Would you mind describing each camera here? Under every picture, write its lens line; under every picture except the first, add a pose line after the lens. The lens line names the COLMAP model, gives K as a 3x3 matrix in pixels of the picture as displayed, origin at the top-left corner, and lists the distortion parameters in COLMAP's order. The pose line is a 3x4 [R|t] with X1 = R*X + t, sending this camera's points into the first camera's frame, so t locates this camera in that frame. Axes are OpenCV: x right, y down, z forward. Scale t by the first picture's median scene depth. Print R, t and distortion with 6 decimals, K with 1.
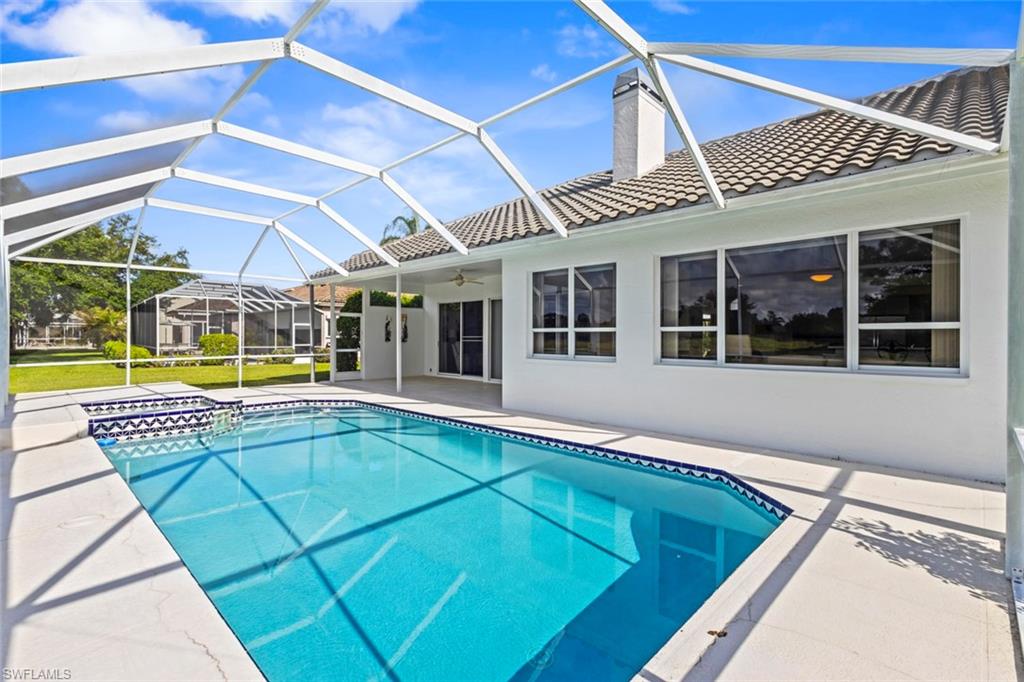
lens RADIAL K [[475.1, 0, 514.6], [0, 475.1, 338.5], [0, 0, 1]] dist [-0.000831, 0.000394]
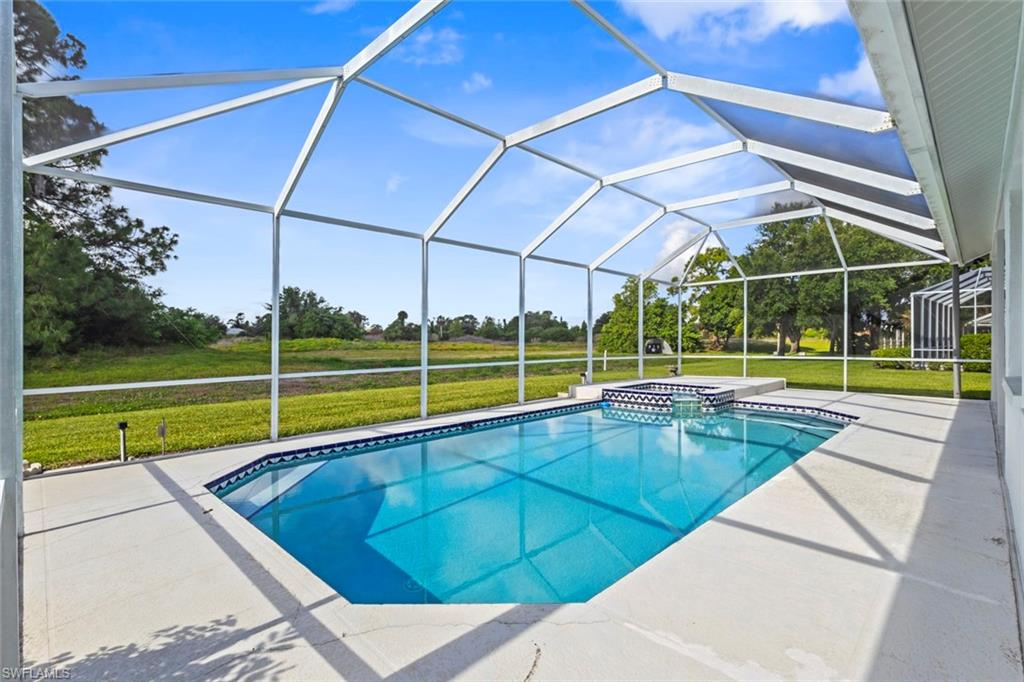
lens RADIAL K [[475.1, 0, 508.5], [0, 475.1, 342.3], [0, 0, 1]] dist [-0.000831, 0.000394]
pose [[-0.008064, 0.008329, -0.999933, 1.285815], [-0.004952, 0.999953, 0.008369, 0.007489], [0.999955, 0.005019, -0.008023, 1.281597]]
